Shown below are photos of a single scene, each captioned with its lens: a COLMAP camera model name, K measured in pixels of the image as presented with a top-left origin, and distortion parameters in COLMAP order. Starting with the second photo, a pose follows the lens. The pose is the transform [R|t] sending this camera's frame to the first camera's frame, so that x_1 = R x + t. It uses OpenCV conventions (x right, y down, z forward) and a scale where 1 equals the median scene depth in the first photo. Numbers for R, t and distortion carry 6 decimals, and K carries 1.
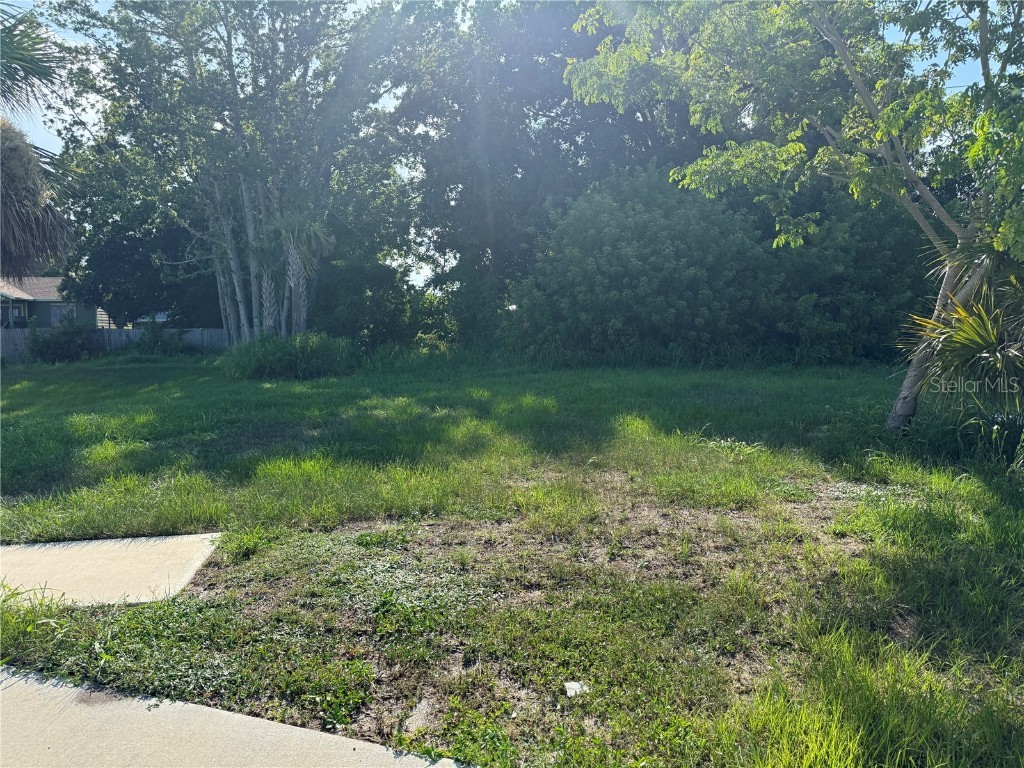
lens RADIAL K [[719.1, 0, 512.0], [0, 719.1, 384.0], [0, 0, 1]] dist [0.112911, -0.160813]
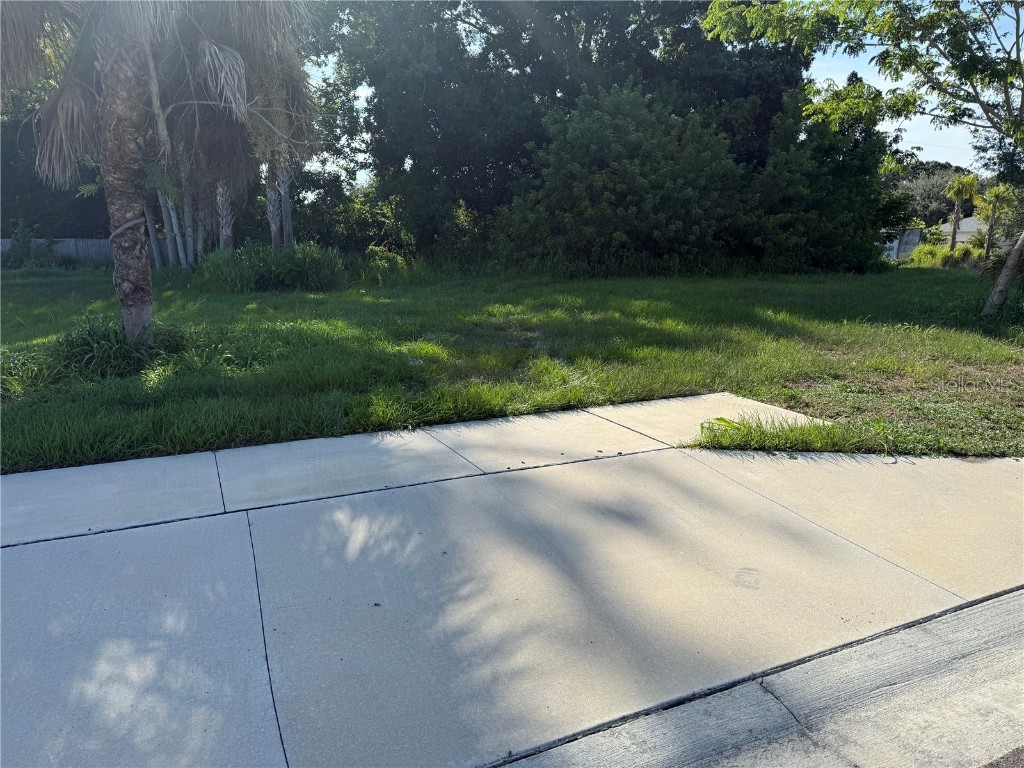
lens RADIAL K [[719.1, 0, 512.0], [0, 719.1, 384.0], [0, 0, 1]] dist [0.112911, -0.160813]
pose [[0.966219, -0.042826, 0.254139, -0.284838], [0.013648, 0.993215, 0.115486, 0.008840], [-0.257360, -0.108116, 0.960248, -0.039224]]
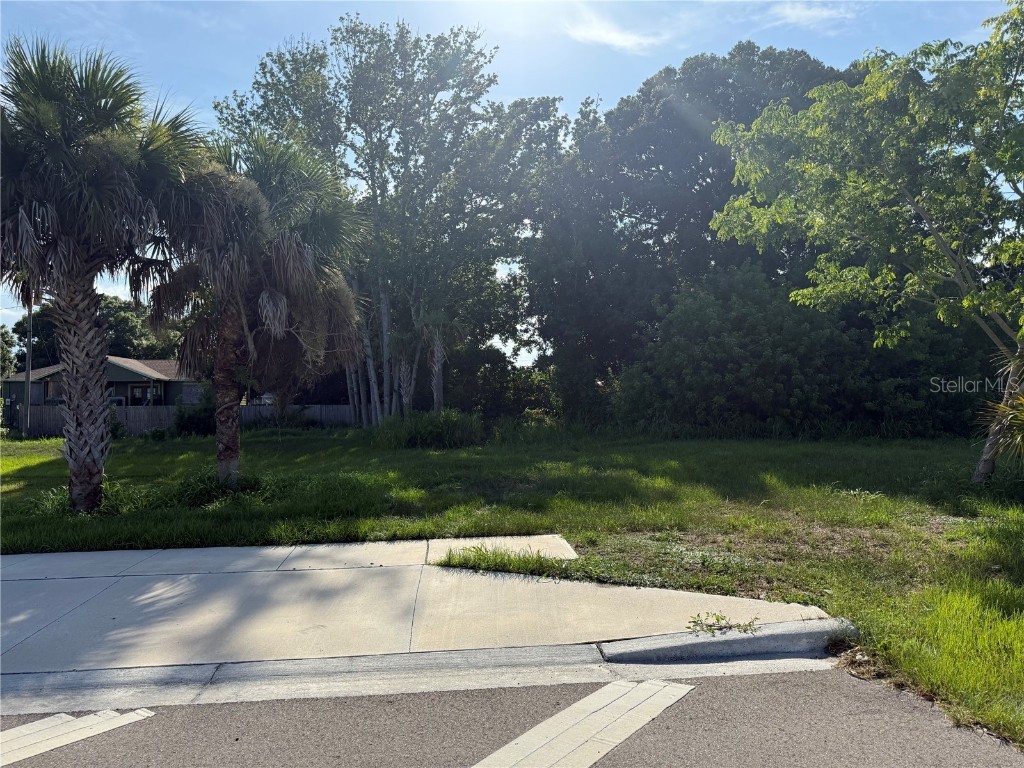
lens RADIAL K [[719.1, 0, 512.0], [0, 719.1, 384.0], [0, 0, 1]] dist [0.112911, -0.160813]
pose [[0.997413, -0.003581, -0.071789, -0.099137], [-0.003742, 0.994817, -0.101615, 0.008010], [0.071781, 0.101621, 0.992230, -0.175779]]
